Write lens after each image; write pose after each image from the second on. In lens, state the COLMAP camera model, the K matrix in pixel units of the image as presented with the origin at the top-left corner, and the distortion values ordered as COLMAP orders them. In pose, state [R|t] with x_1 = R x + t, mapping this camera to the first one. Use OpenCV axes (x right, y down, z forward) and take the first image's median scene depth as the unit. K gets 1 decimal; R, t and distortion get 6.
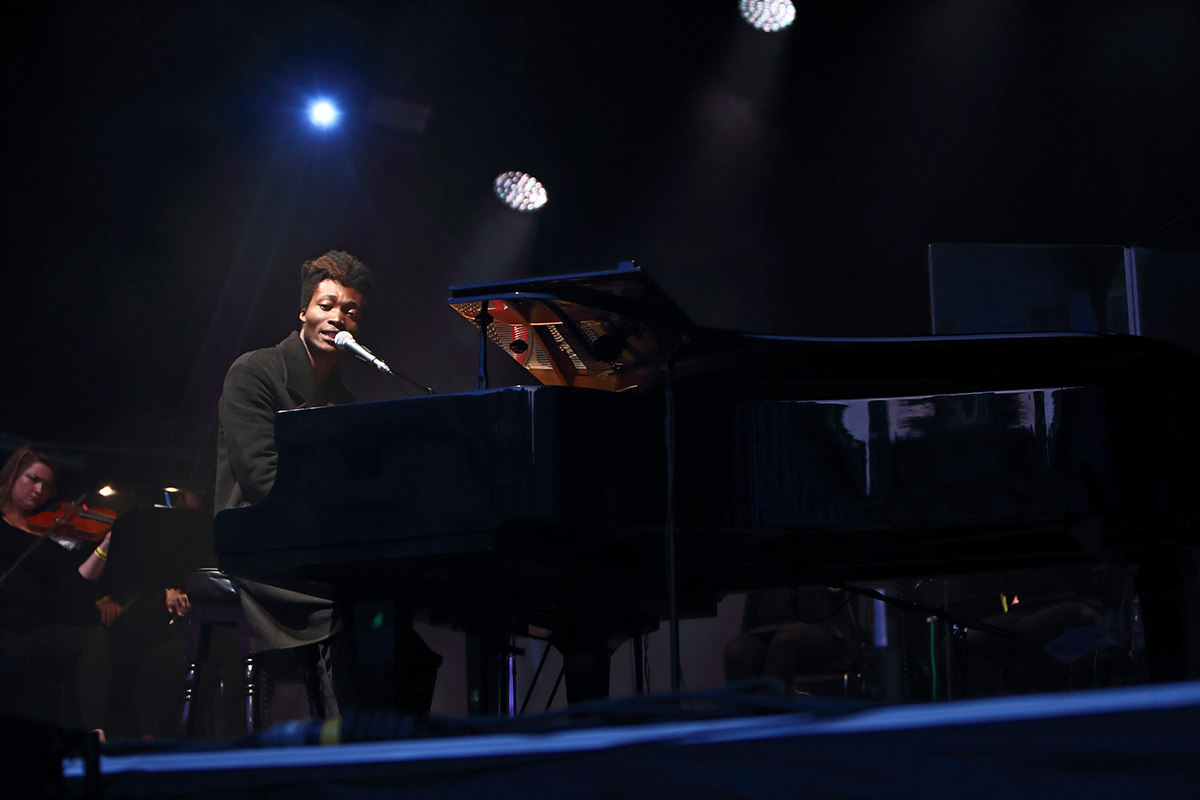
lens RADIAL K [[2528.4, 0, 600.0], [0, 2528.4, 400.0], [0, 0, 1]] dist [-0.347365, 0.179403]
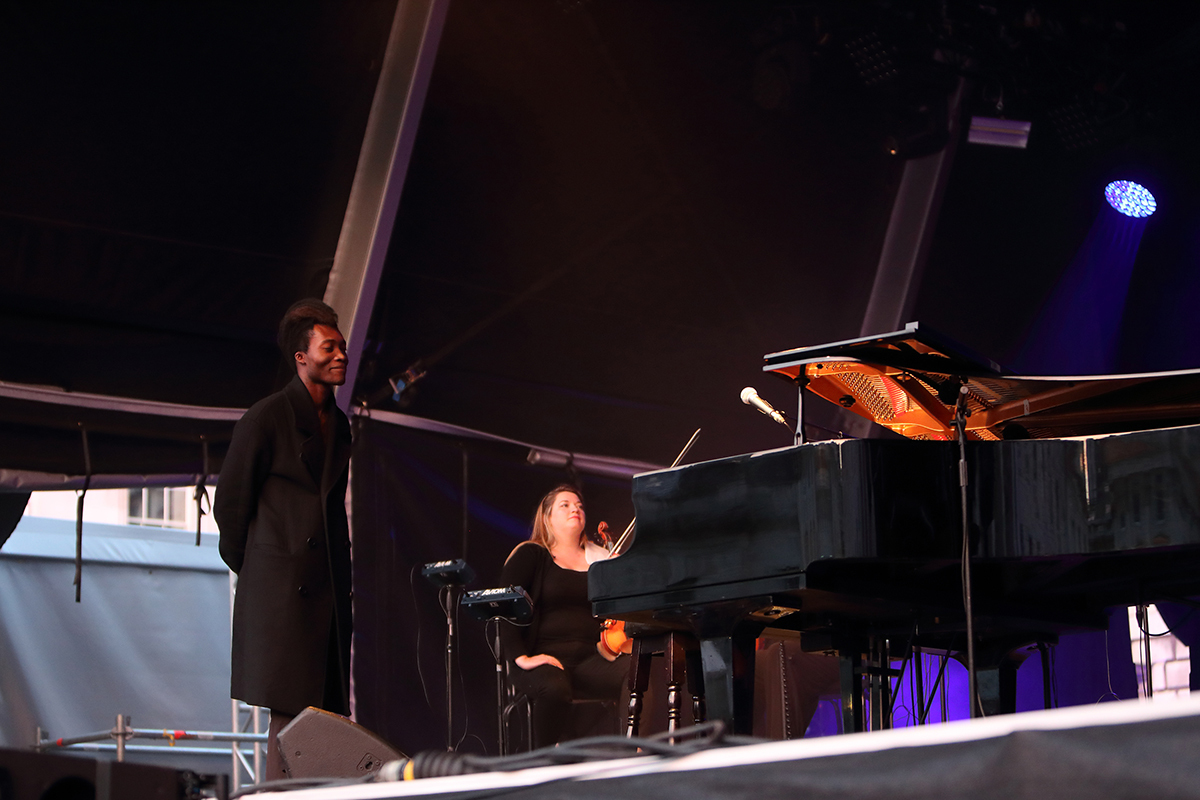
lens RADIAL K [[2528.4, 0, 600.0], [0, 2528.4, 400.0], [0, 0, 1]] dist [-0.347365, 0.179403]
pose [[0.944755, -0.067830, -0.320682, 0.223411], [0.068998, 0.997587, -0.007734, -0.020555], [0.320433, -0.014820, 0.947155, -0.088531]]
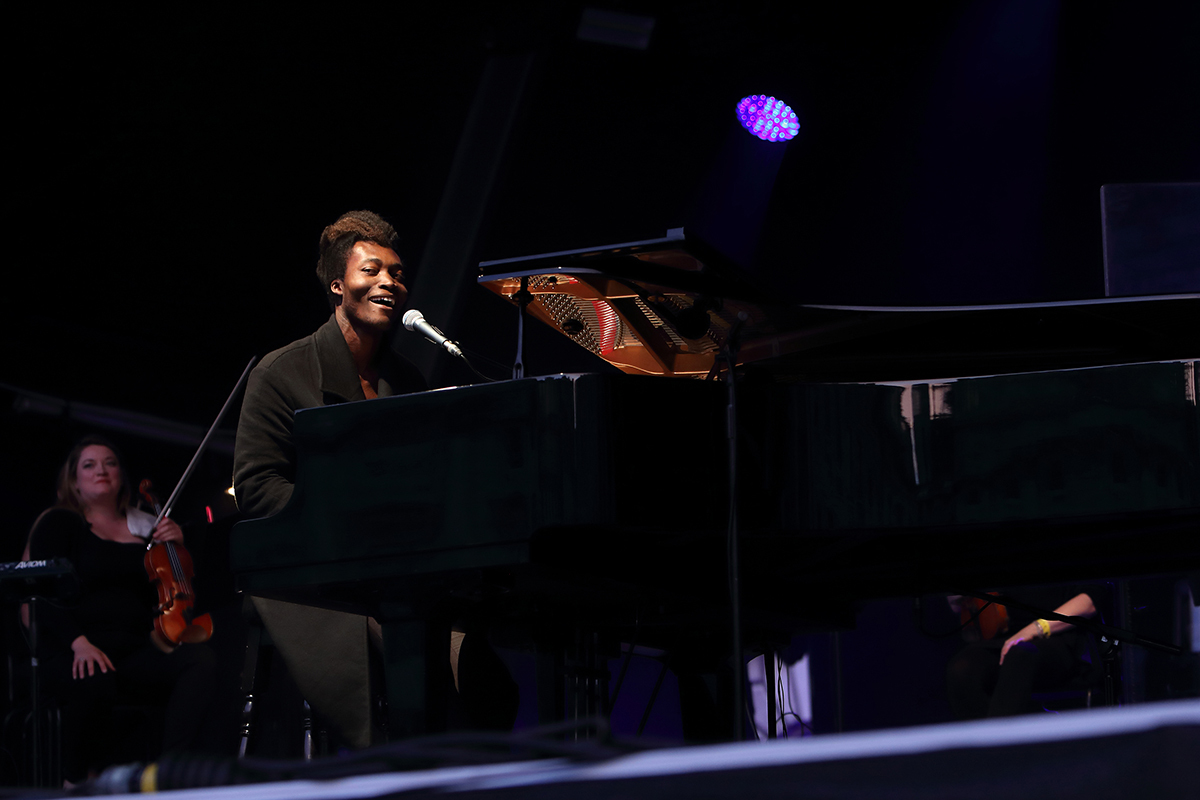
lens RADIAL K [[3039.7, 0, 535.6], [0, 3039.7, 400.4], [0, 0, 1]] dist [-0.096462, -0.182639]
pose [[0.988080, -0.026380, -0.151667, 0.115322], [0.028629, 0.999510, 0.012666, -0.009330], [0.151259, -0.016857, 0.988350, -0.043958]]
